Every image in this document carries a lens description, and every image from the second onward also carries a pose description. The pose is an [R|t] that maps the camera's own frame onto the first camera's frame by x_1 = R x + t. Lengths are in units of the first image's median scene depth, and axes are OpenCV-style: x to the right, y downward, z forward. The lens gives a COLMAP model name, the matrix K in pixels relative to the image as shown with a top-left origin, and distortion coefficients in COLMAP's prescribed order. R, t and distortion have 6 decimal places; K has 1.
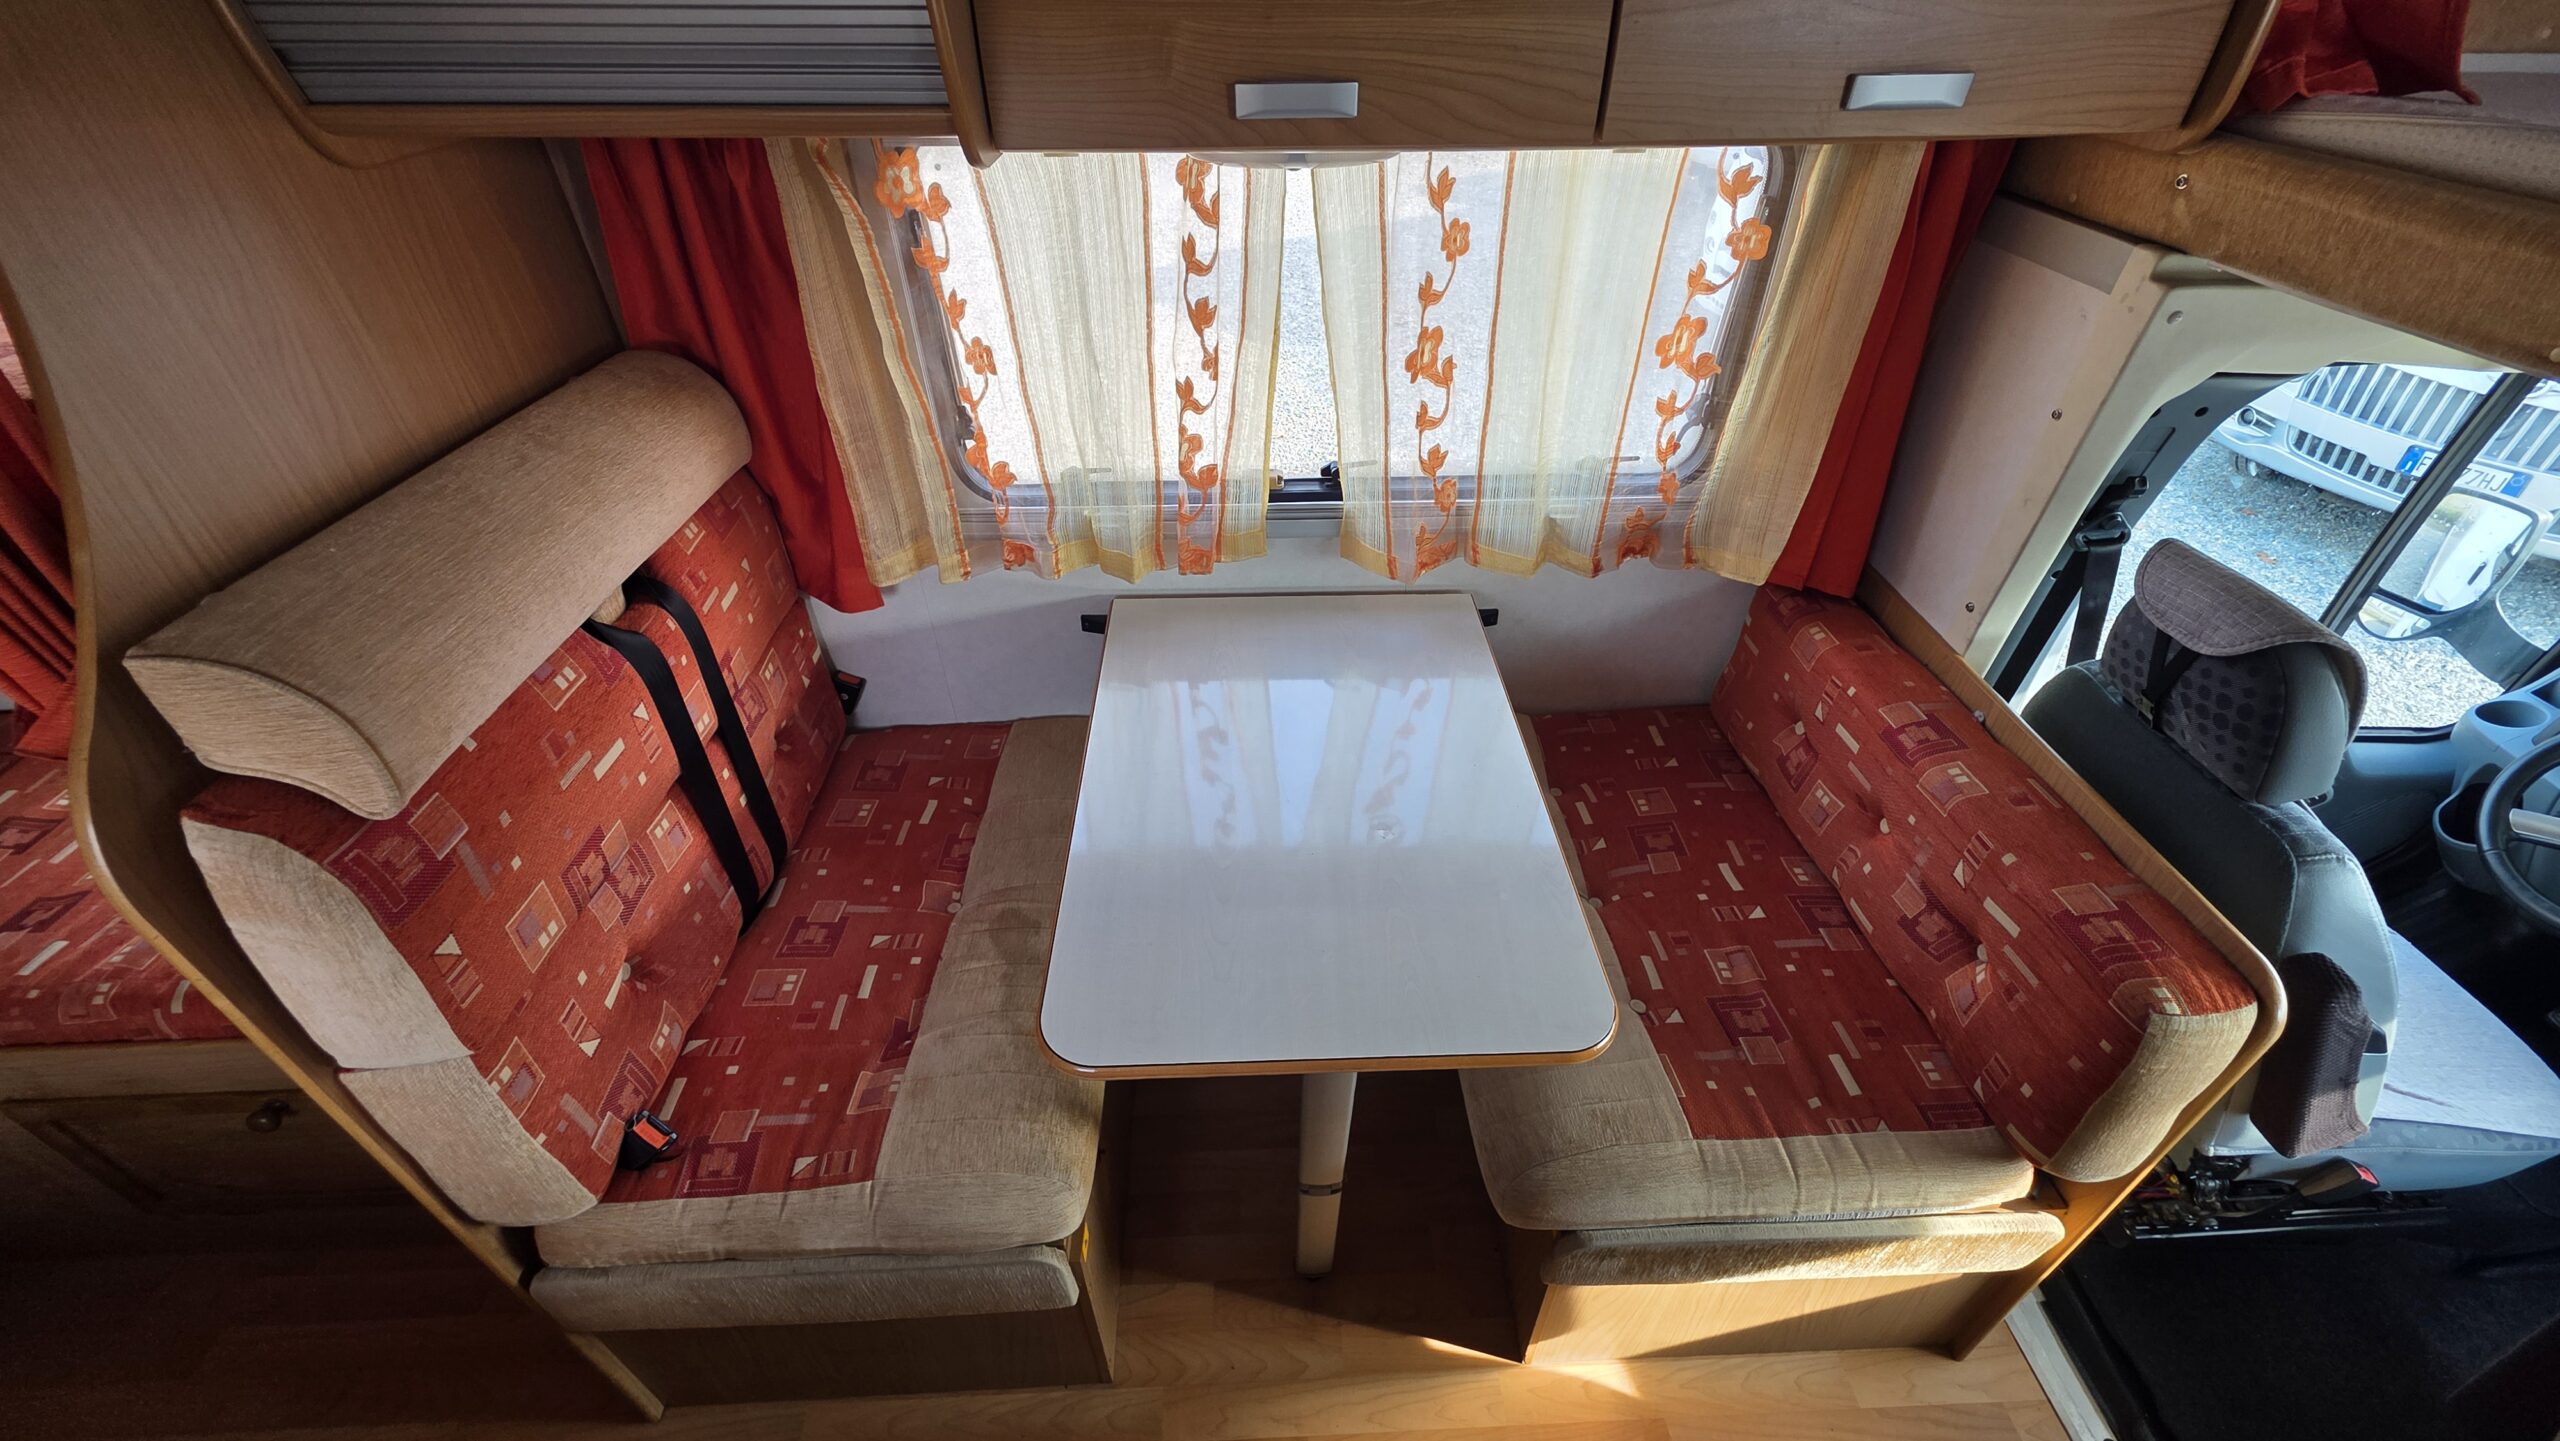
lens RADIAL K [[1015.5, 0, 1285.8], [0, 1015.5, 713.9], [0, 0, 1]] dist [0.000551, 0.000430]
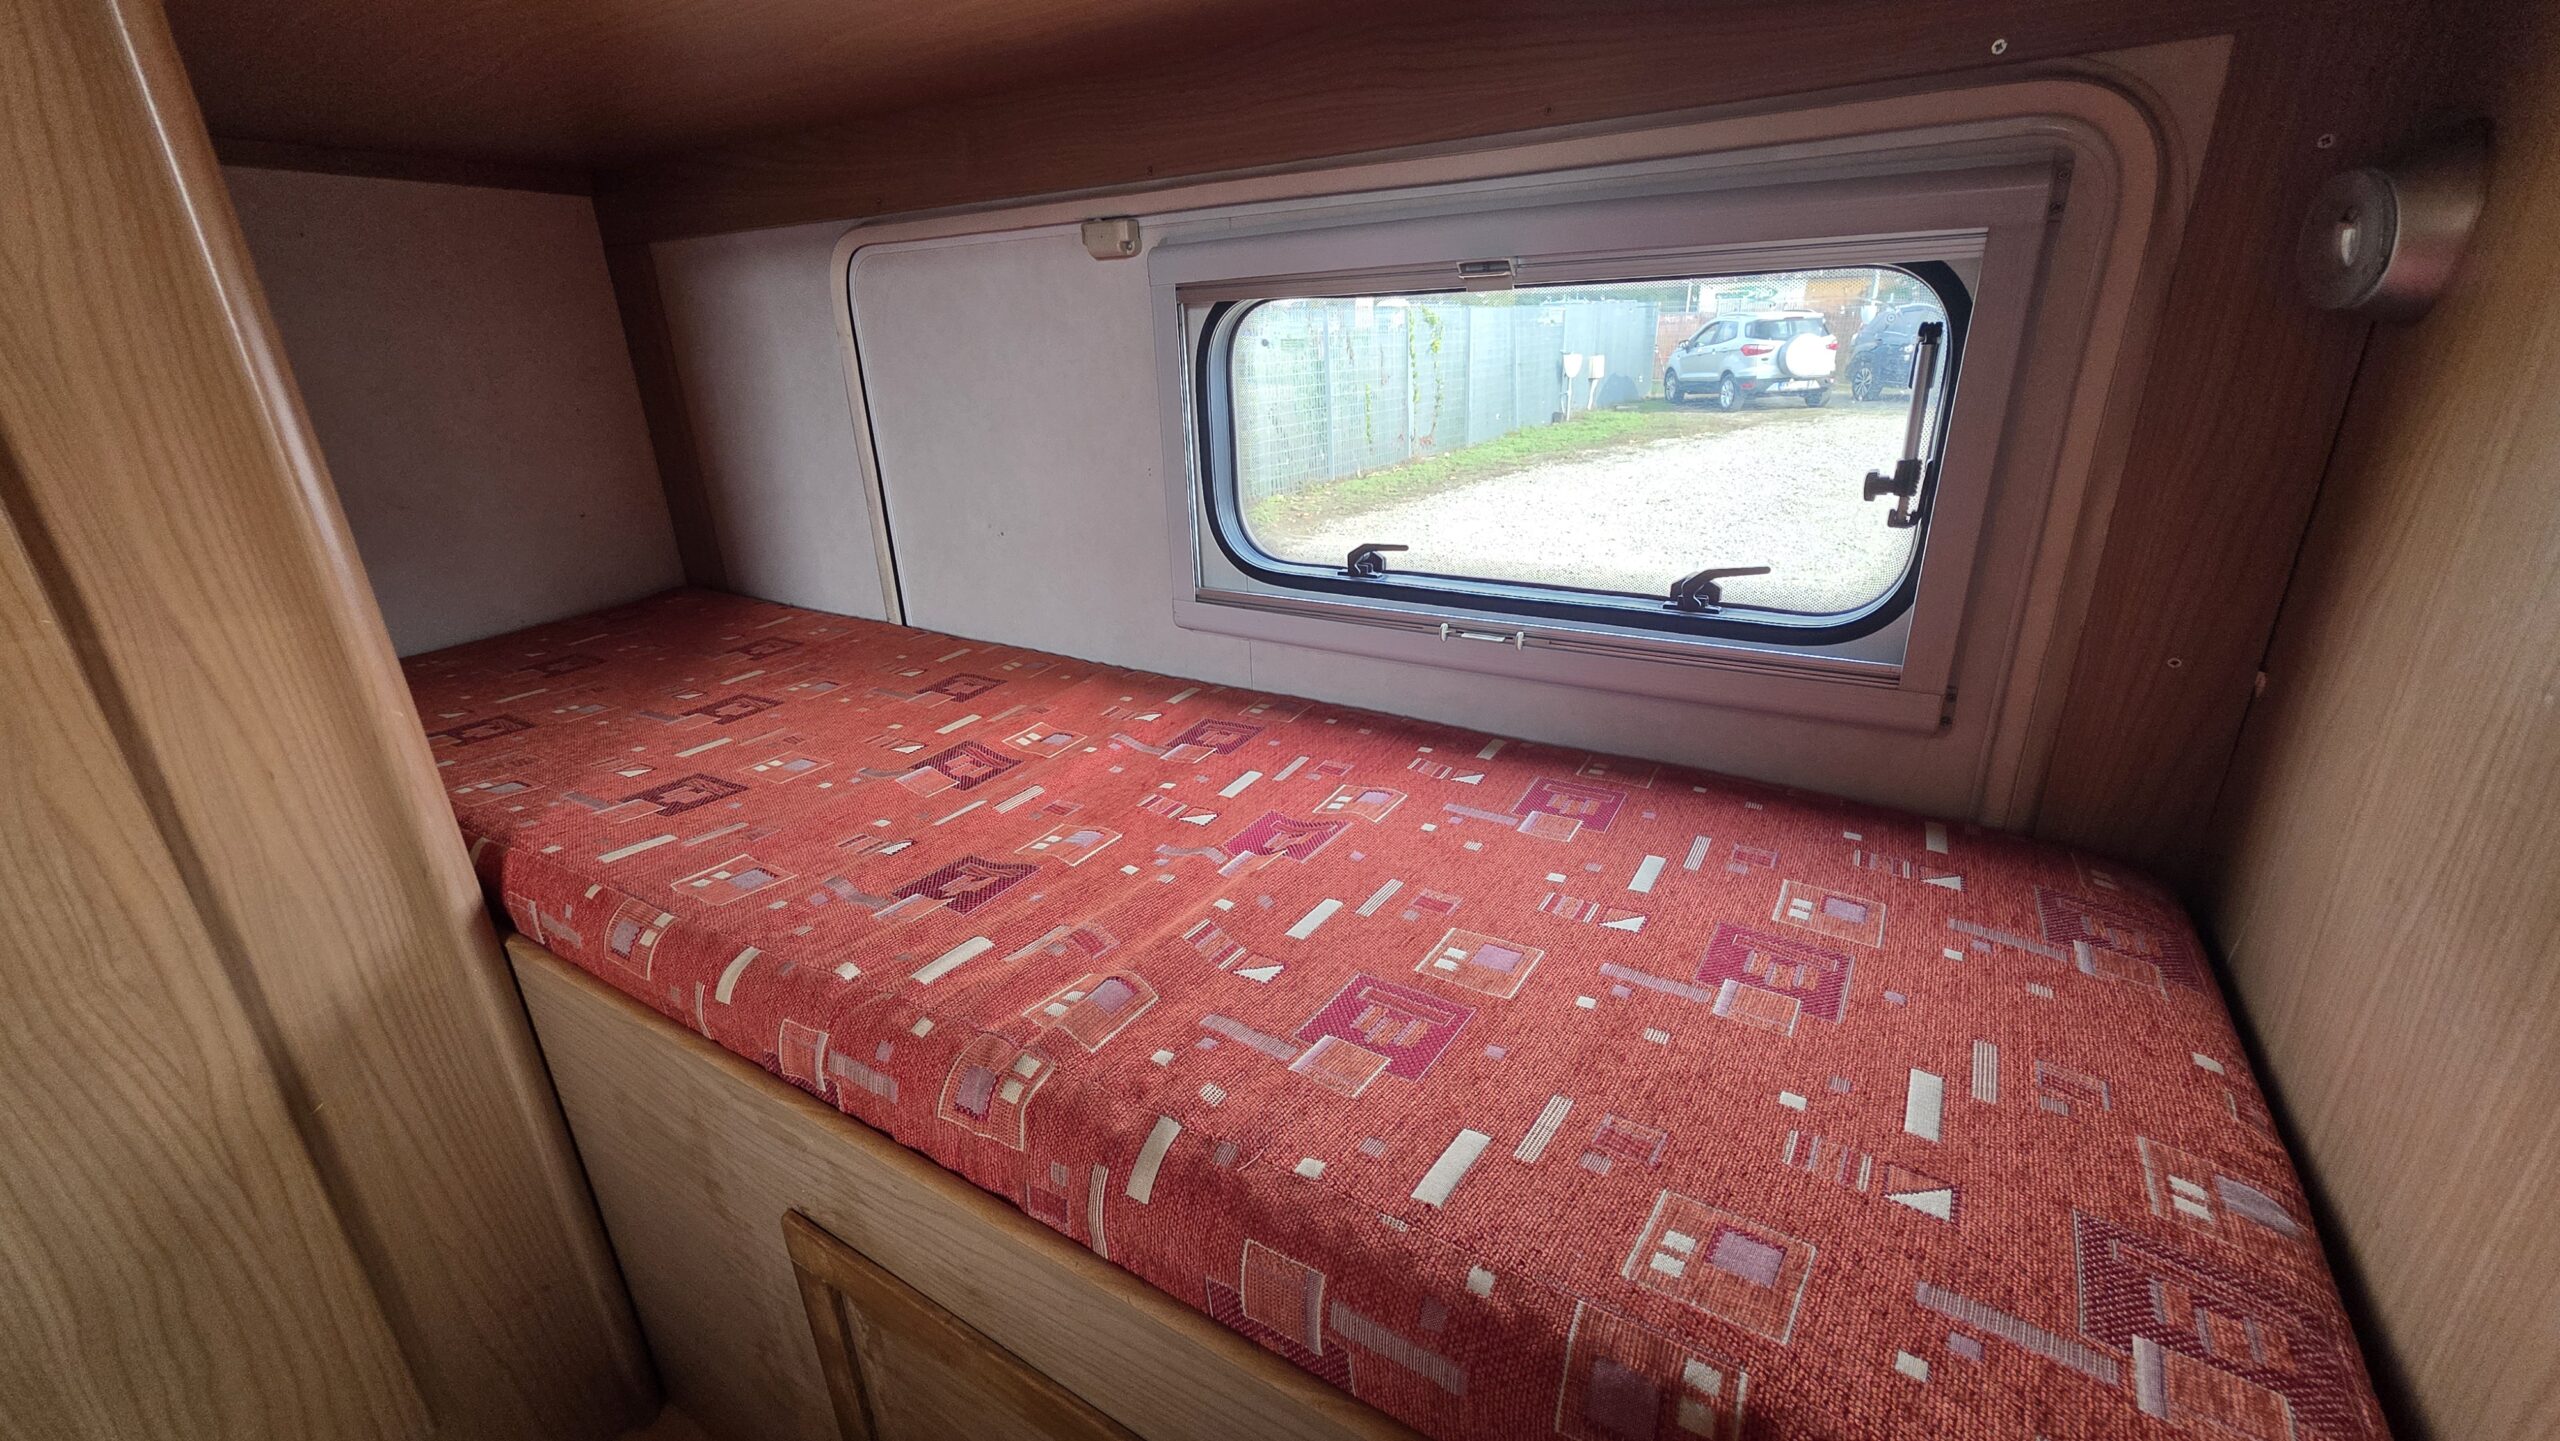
lens RADIAL K [[1019.0, 0, 1298.9], [0, 1019.0, 710.3], [0, 0, 1]] dist [0.002411, 0.000058]
pose [[0.832809, 0.174191, -0.525439, -0.849959], [-0.316200, 0.928799, -0.193260, 0.171526], [0.454364, 0.327093, 0.828592, 0.628404]]
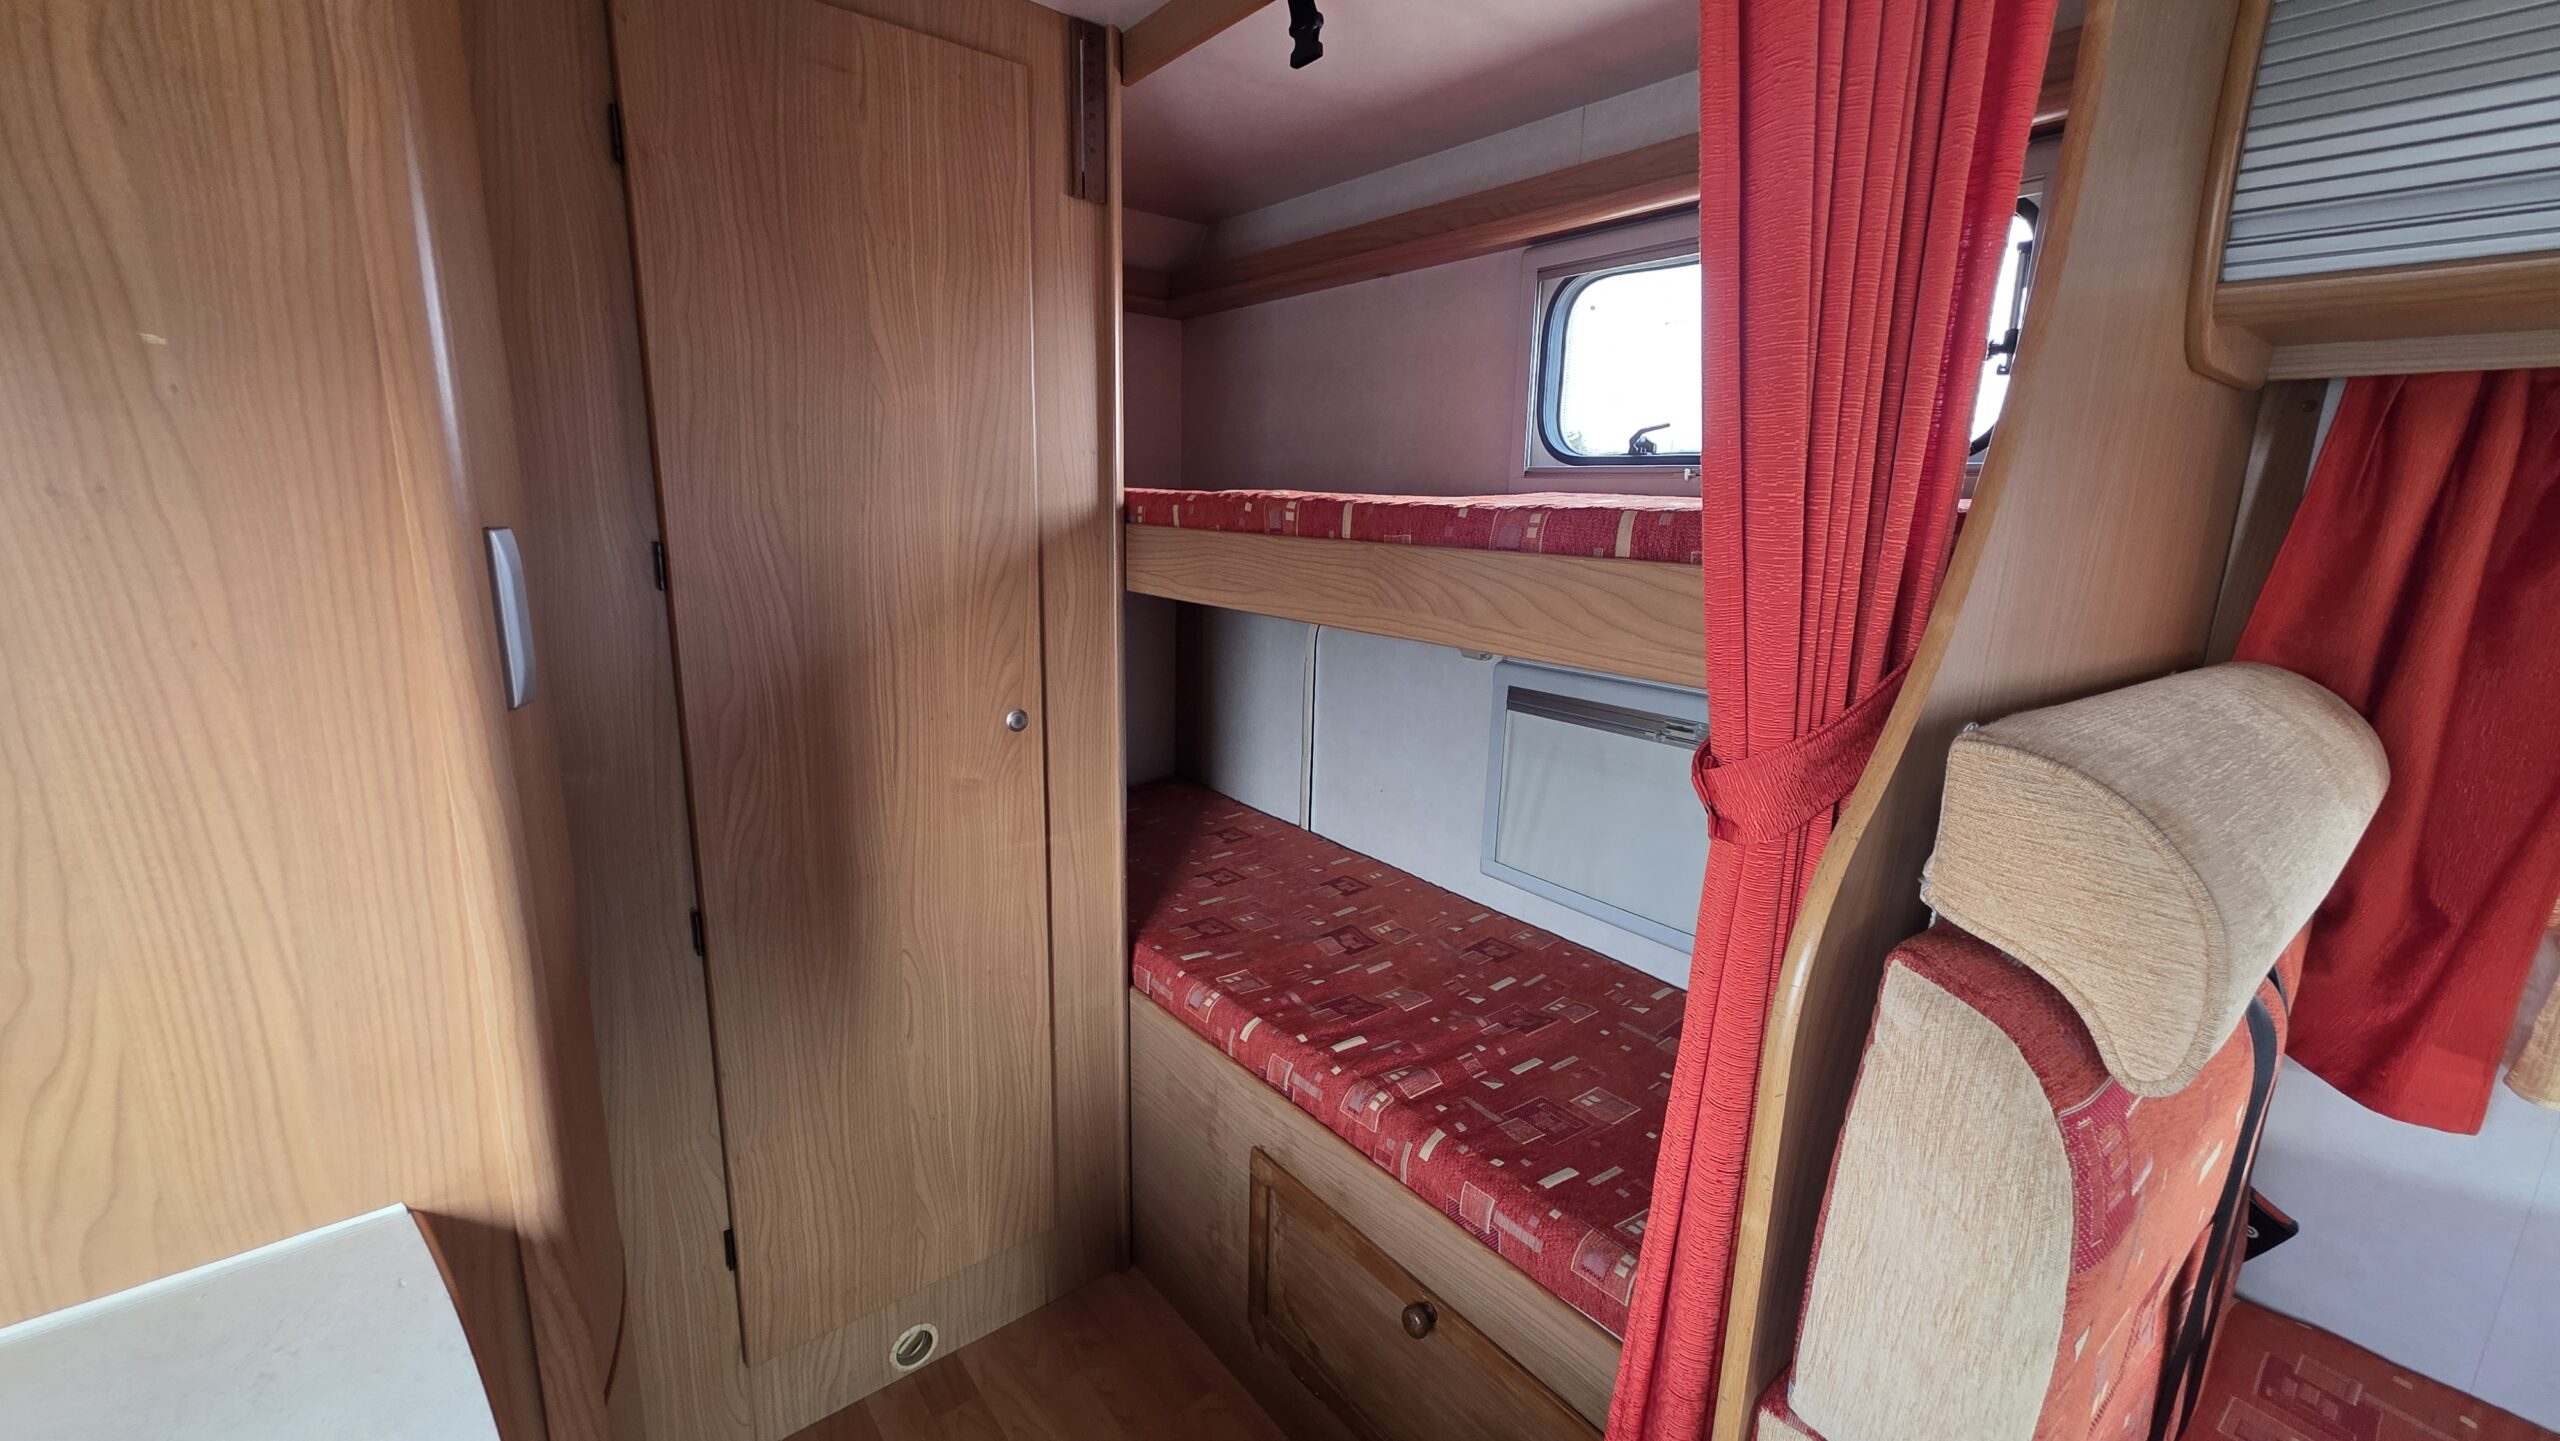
lens RADIAL K [[1020.2, 0, 1291.3], [0, 1020.2, 714.6], [0, 0, 1]] dist [0.004062, -0.000043]
pose [[0.598995, 0.189769, -0.777941, -0.491173], [-0.510341, 0.839113, -0.188259, 0.185210], [0.617055, 0.509782, 0.599471, 0.135866]]
